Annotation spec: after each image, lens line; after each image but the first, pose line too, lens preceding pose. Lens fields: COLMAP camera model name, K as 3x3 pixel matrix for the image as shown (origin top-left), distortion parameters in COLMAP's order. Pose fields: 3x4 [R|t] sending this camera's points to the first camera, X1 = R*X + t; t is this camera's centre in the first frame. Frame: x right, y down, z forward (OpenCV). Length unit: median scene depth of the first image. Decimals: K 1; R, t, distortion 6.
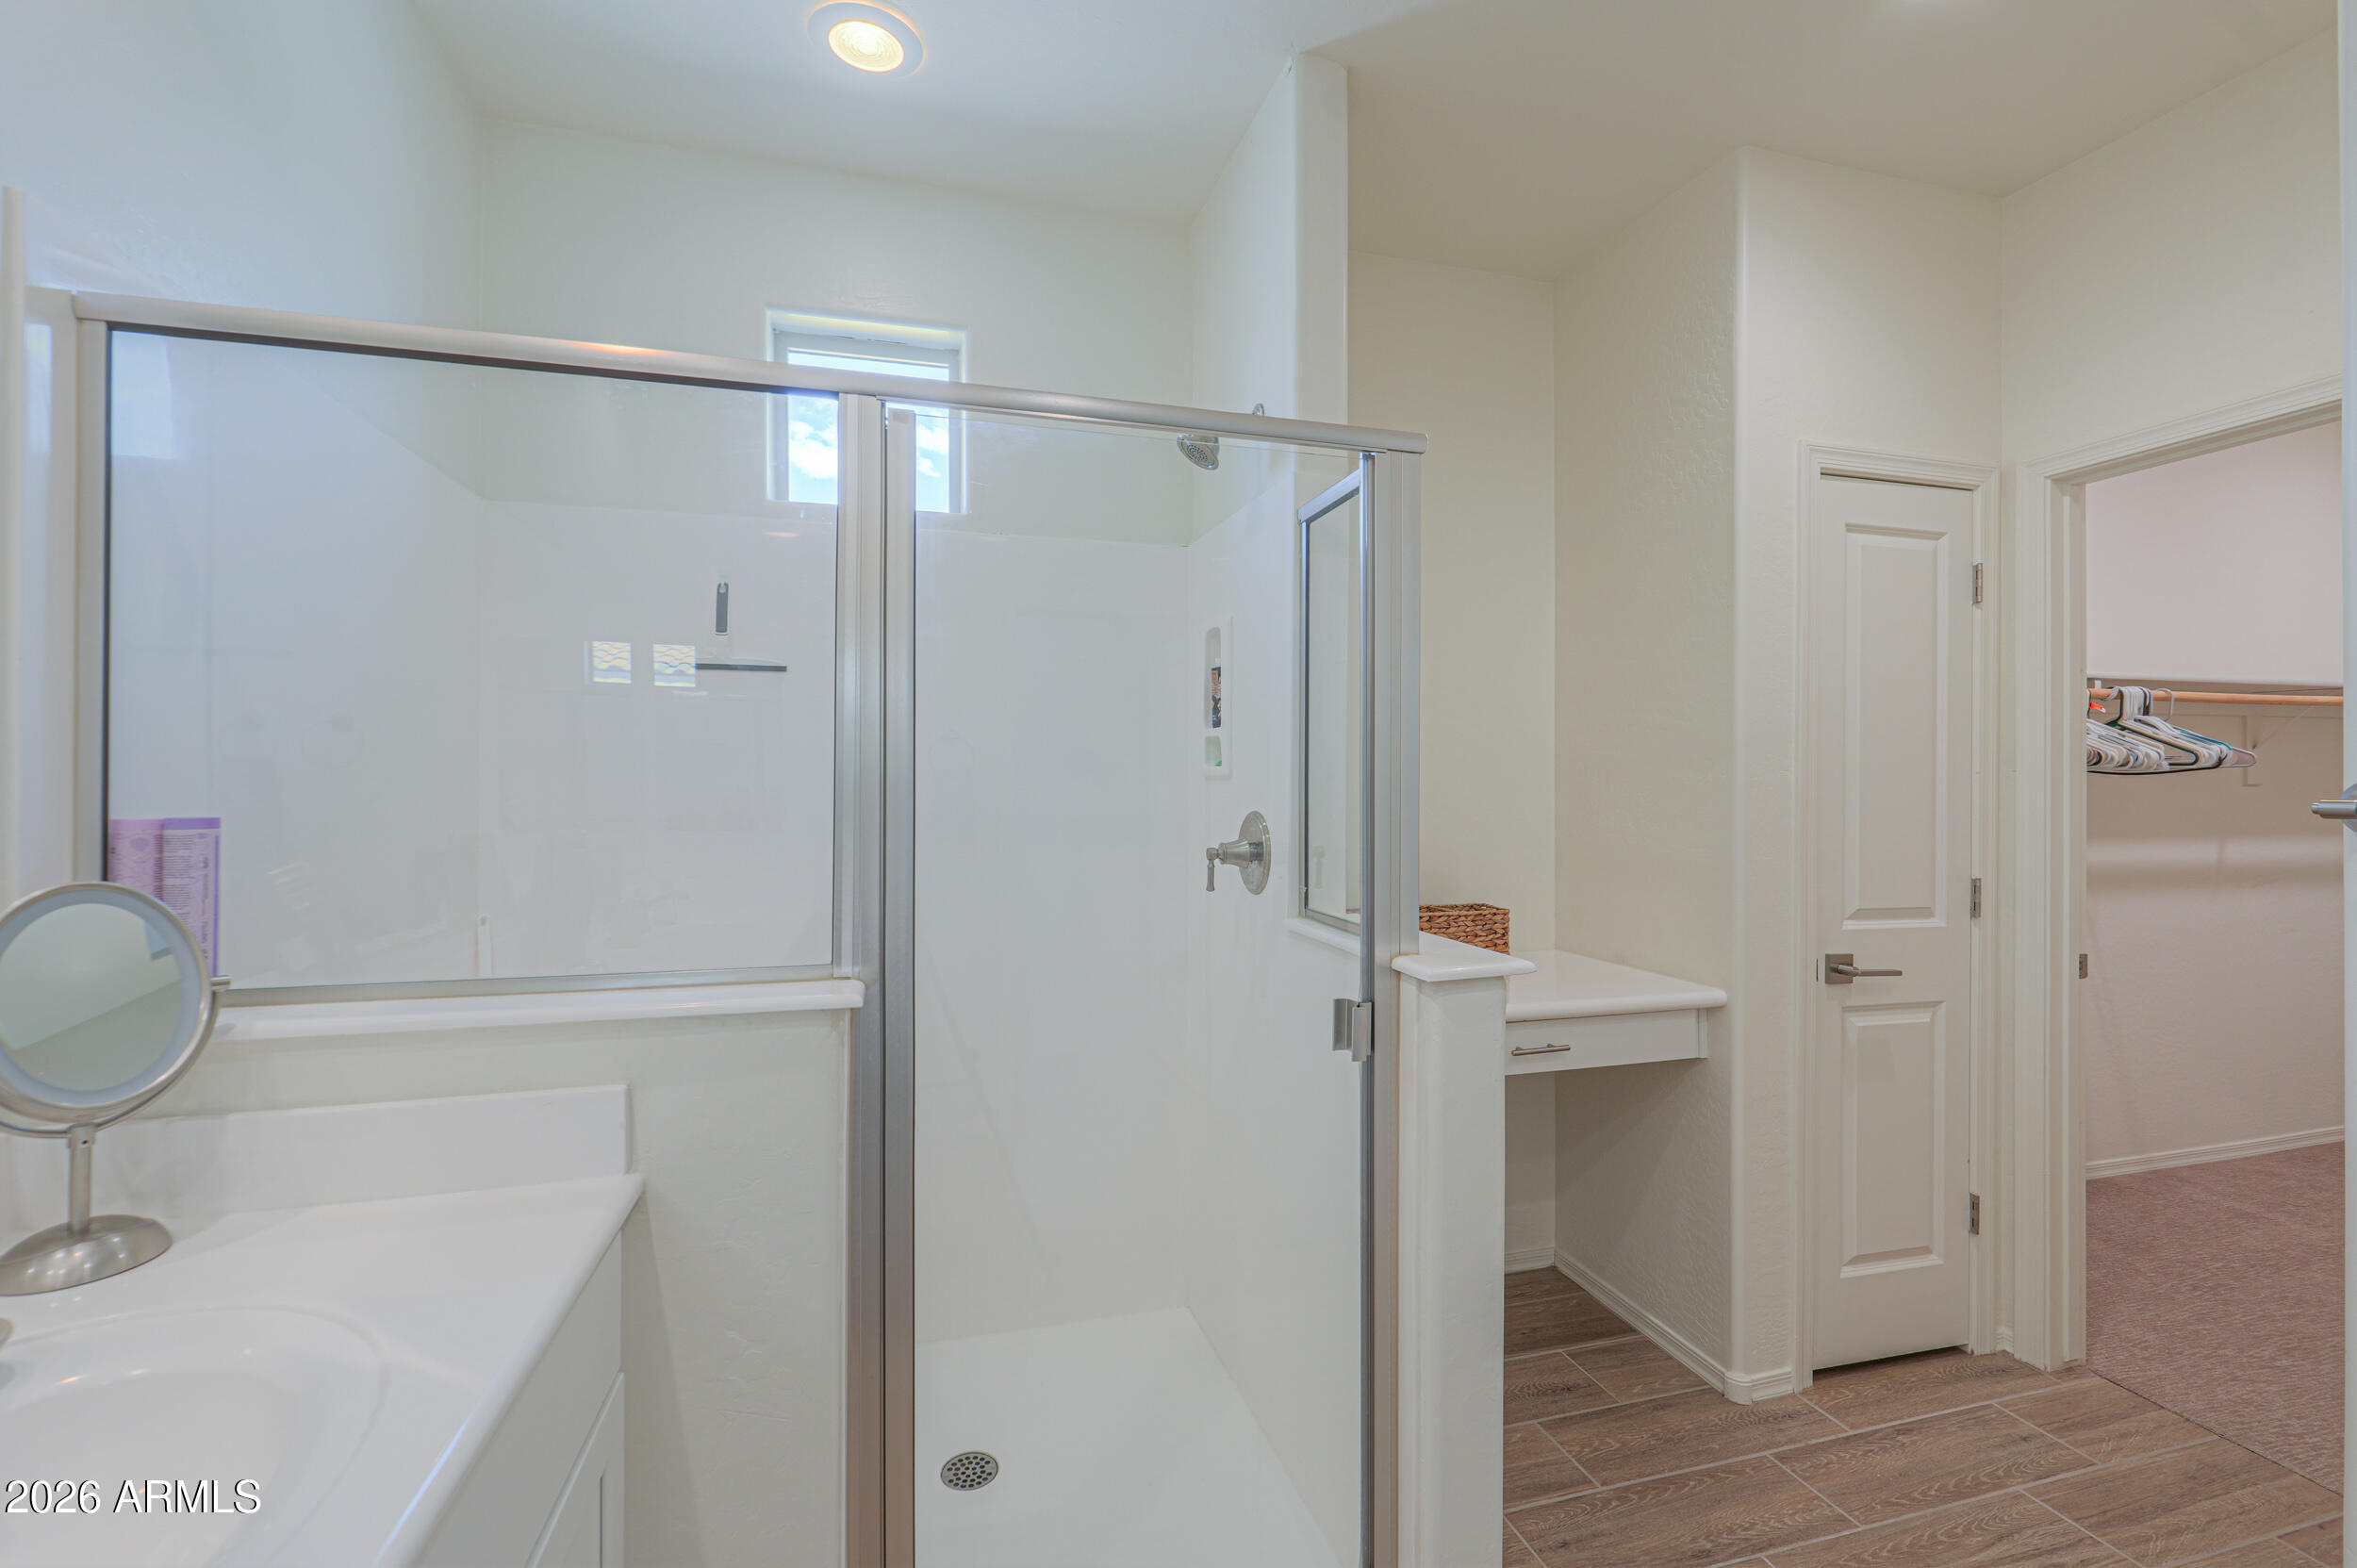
lens RADIAL K [[984.3, 0, 1181.5], [0, 984.3, 774.2], [0, 0, 1]] dist [-0.003170, 0.000149]
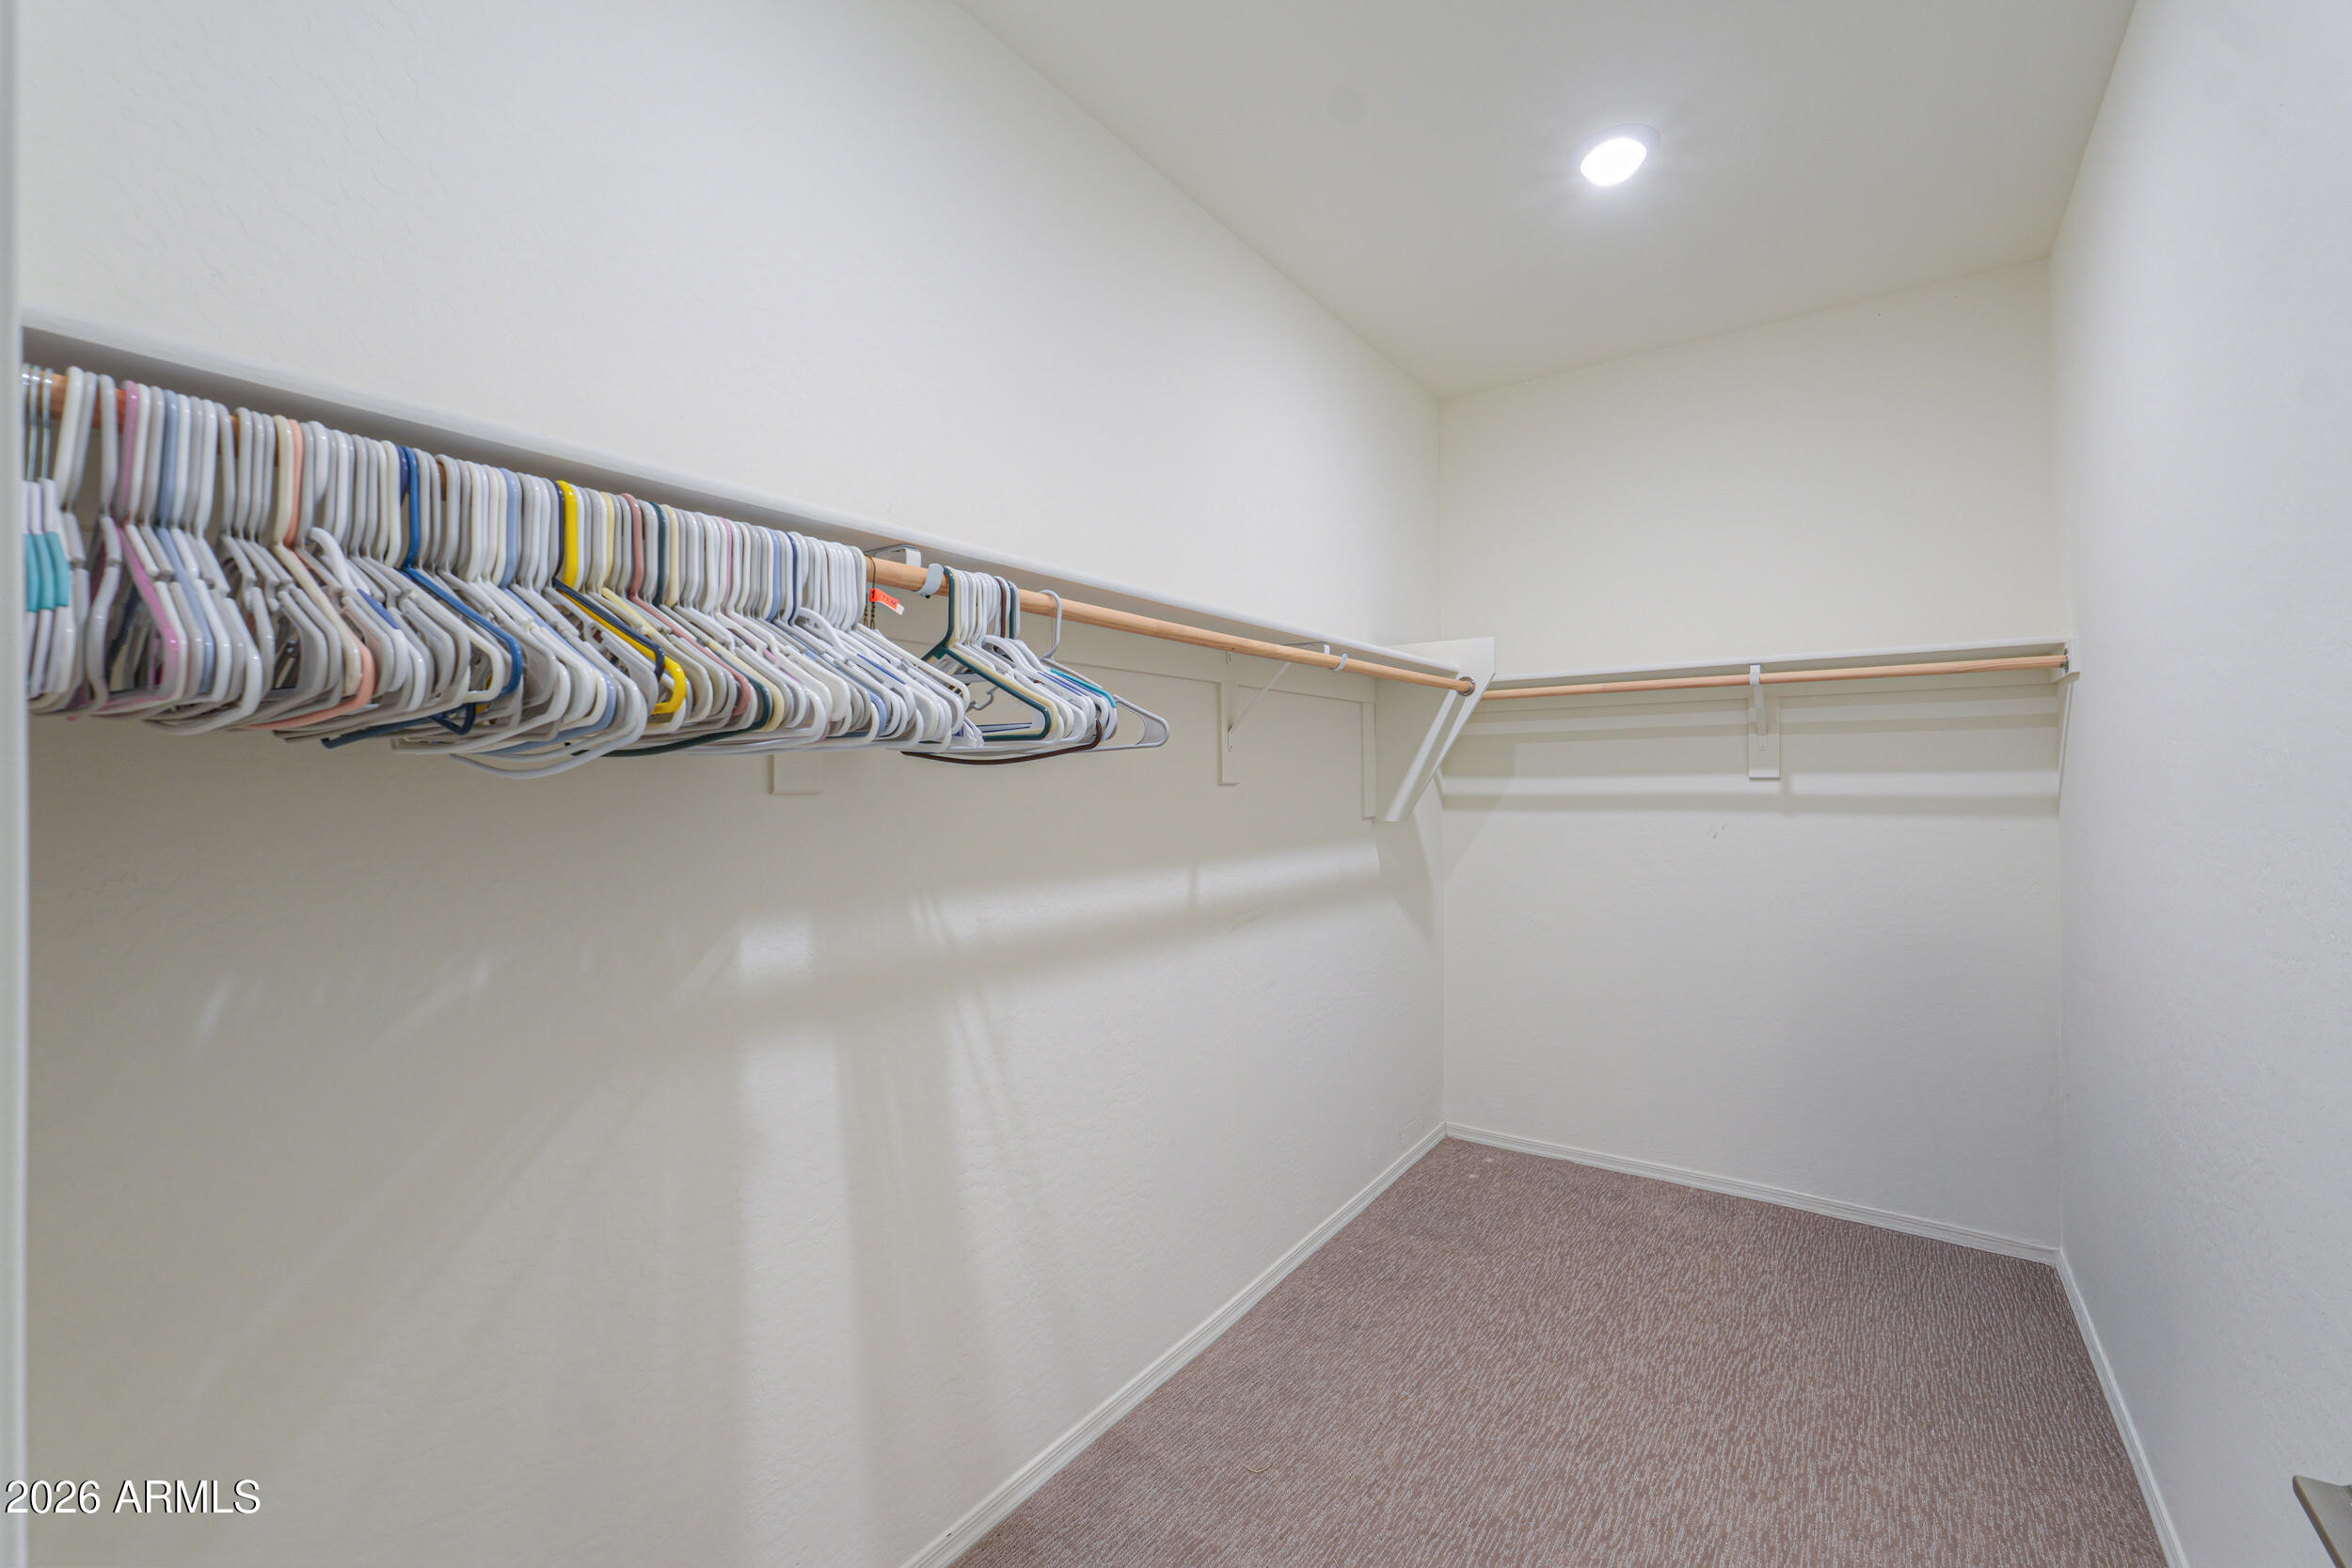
lens RADIAL K [[982.1, 0, 1171.6], [0, 982.1, 782.3], [0, 0, 1]] dist [-0.003170, 0.000149]
pose [[0.774274, -0.011645, 0.632743, 0.751259], [0.011232, 0.999926, 0.004659, 0.007627], [-0.632751, 0.003499, 0.774347, 0.591037]]
